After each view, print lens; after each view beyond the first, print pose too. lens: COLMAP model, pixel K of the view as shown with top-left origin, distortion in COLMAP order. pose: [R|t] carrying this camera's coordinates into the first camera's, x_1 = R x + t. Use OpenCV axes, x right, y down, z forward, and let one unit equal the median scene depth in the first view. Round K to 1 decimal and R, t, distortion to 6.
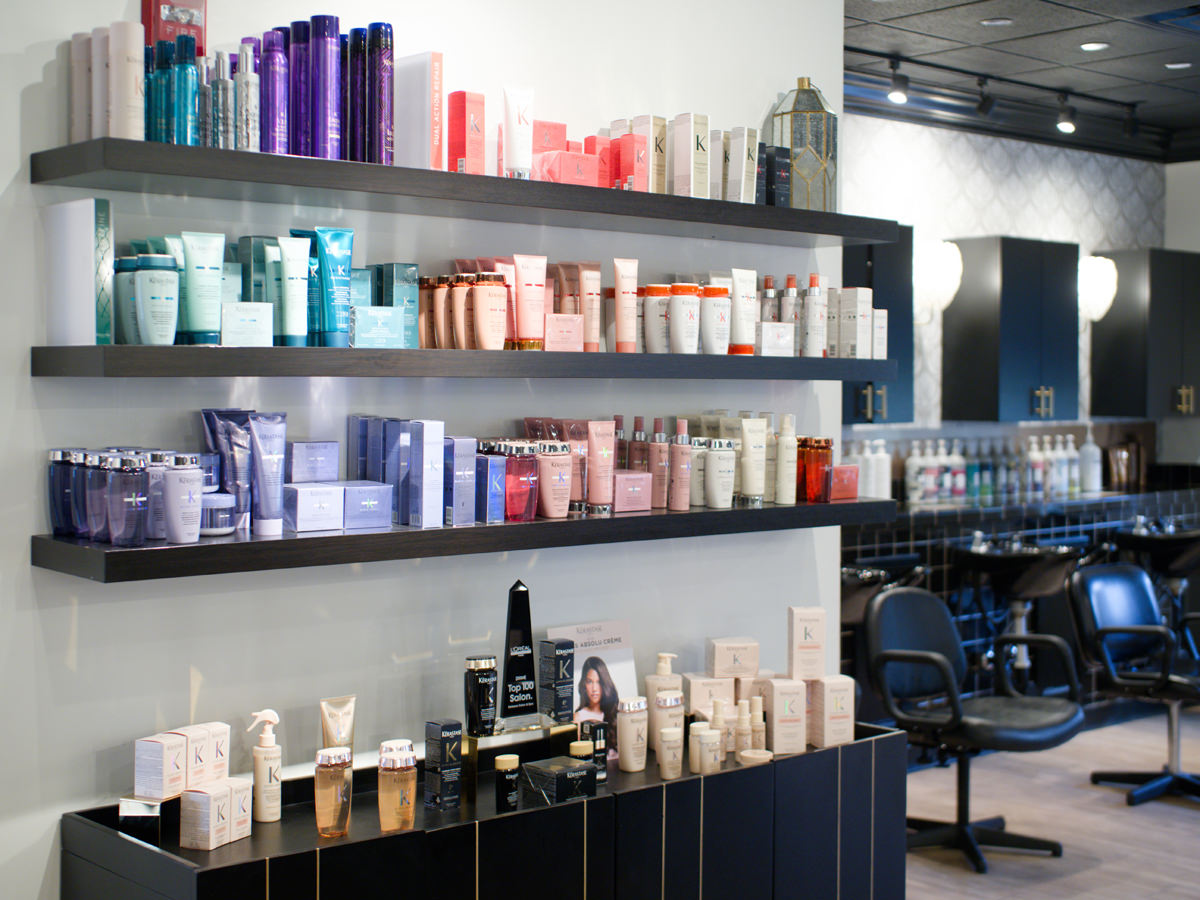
lens RADIAL K [[1777.6, 0, 598.6], [0, 1777.6, 435.5], [0, 0, 1]] dist [0.005278, 0.043151]
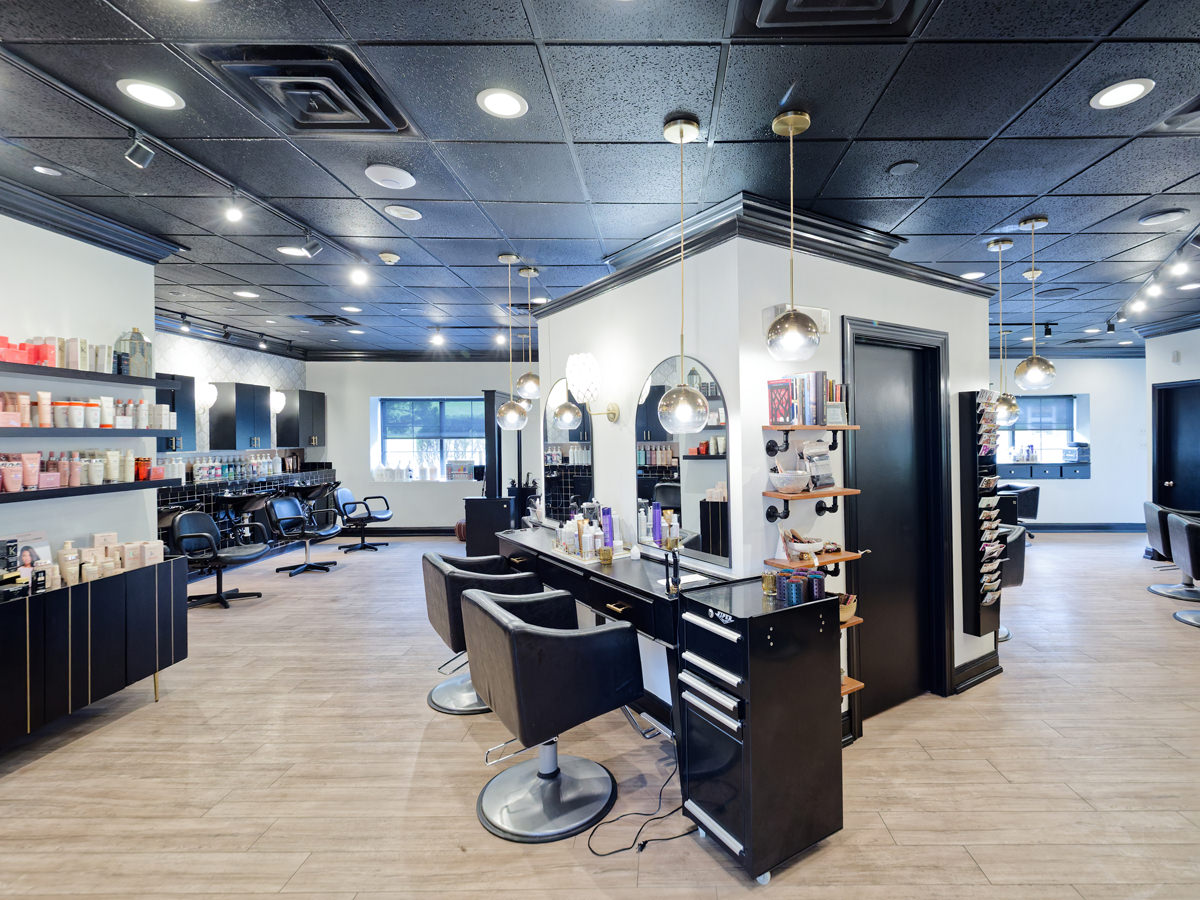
lens RADIAL K [[584.2, 0, 689.4], [0, 584.2, 441.8], [0, 0, 1]] dist [0.001532, -0.002480]
pose [[0.647673, -0.012636, 0.761813, -0.012420], [0.023692, 0.999713, -0.003561, 0.000235], [-0.761550, 0.020355, 0.647787, -0.145064]]
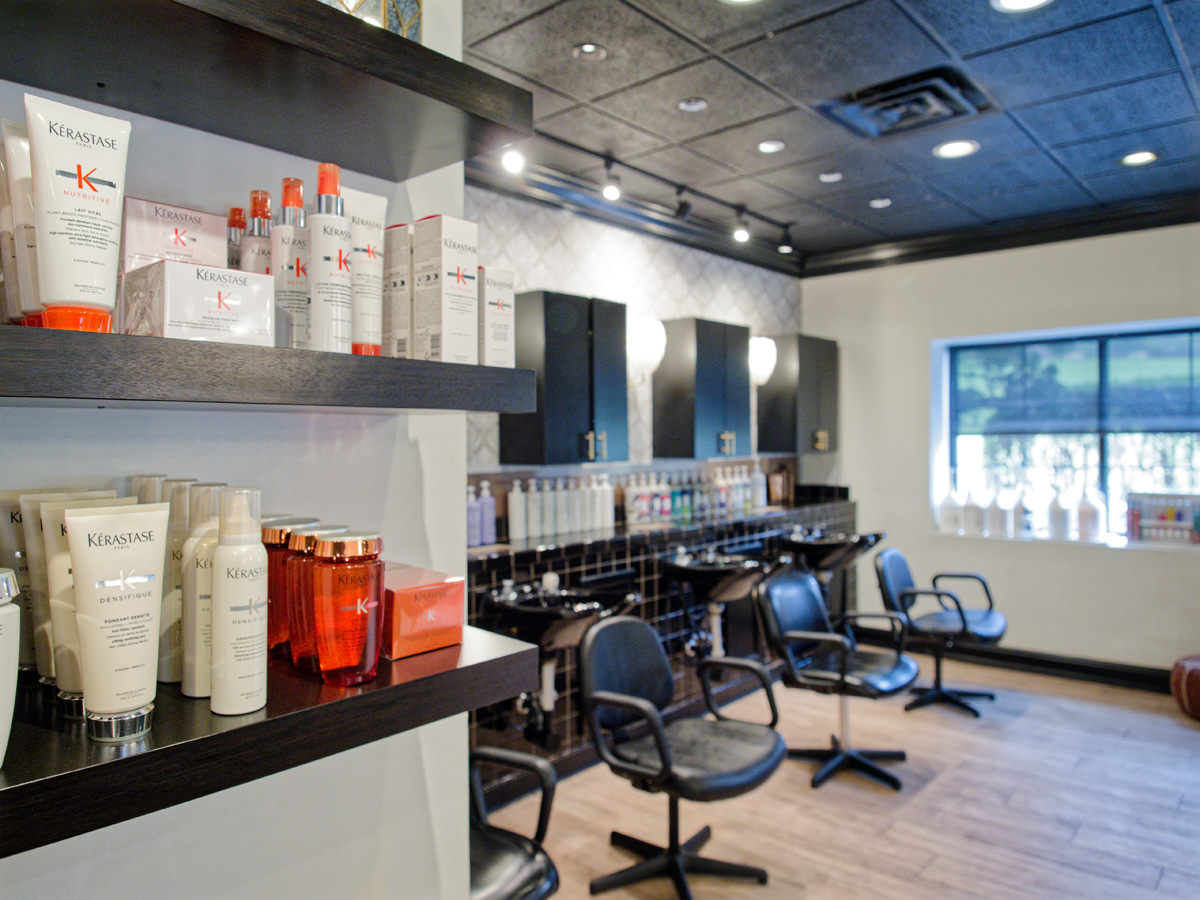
lens RADIAL K [[836.5, 0, 600.0], [0, 836.5, 450.0], [0, 0, 1]] dist [0.048770, -0.000167]
pose [[0.992792, -0.011360, 0.119310, 0.091496], [0.012649, 0.999869, -0.010053, -0.009993], [-0.119181, 0.011490, 0.992806, 0.441802]]
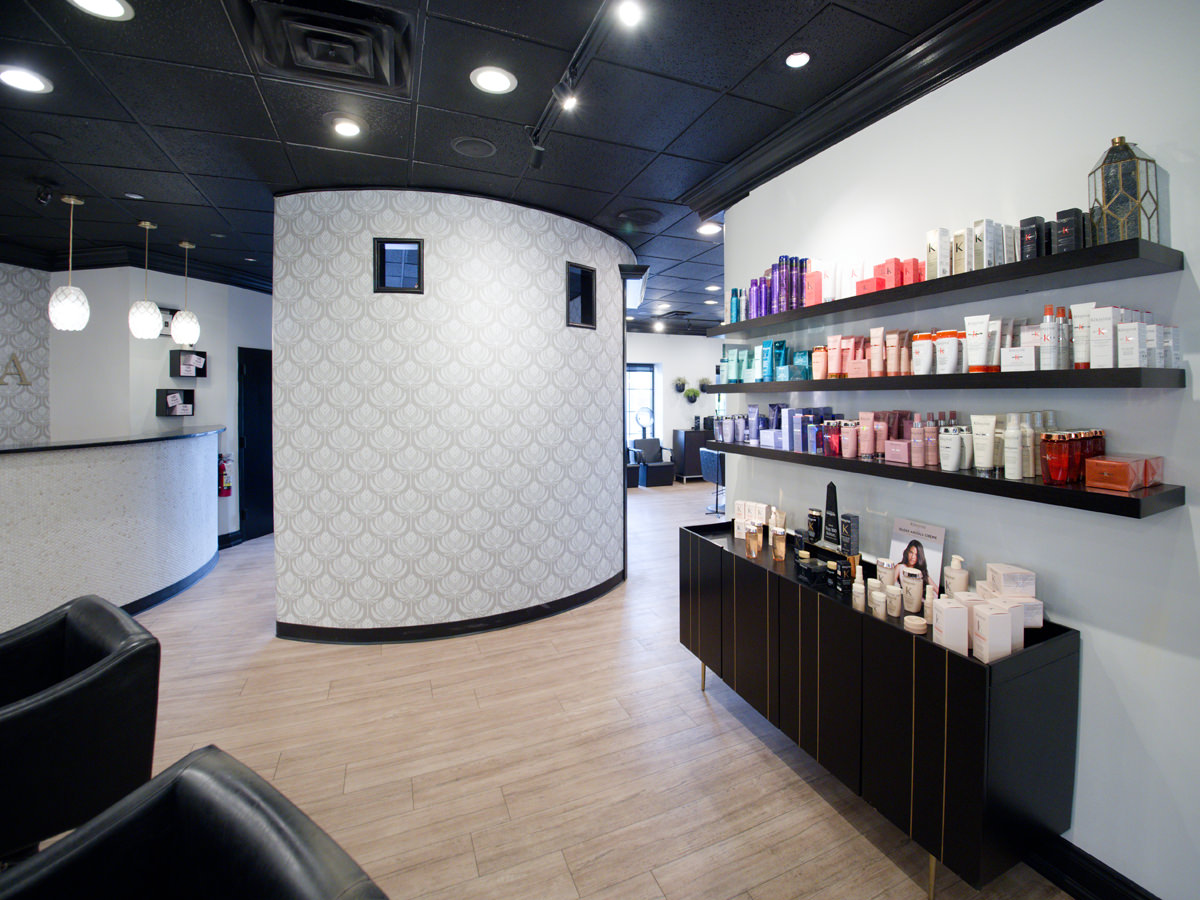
lens RADIAL K [[509.4, 0, 601.8], [0, 509.4, 400.8], [0, 0, 1]] dist [-0.000065, -0.000136]
pose [[-0.326414, 0.010040, -0.945174, 0.321574], [-0.015094, 0.999761, 0.015833, -0.012792], [0.945106, 0.019435, -0.326184, 0.459423]]
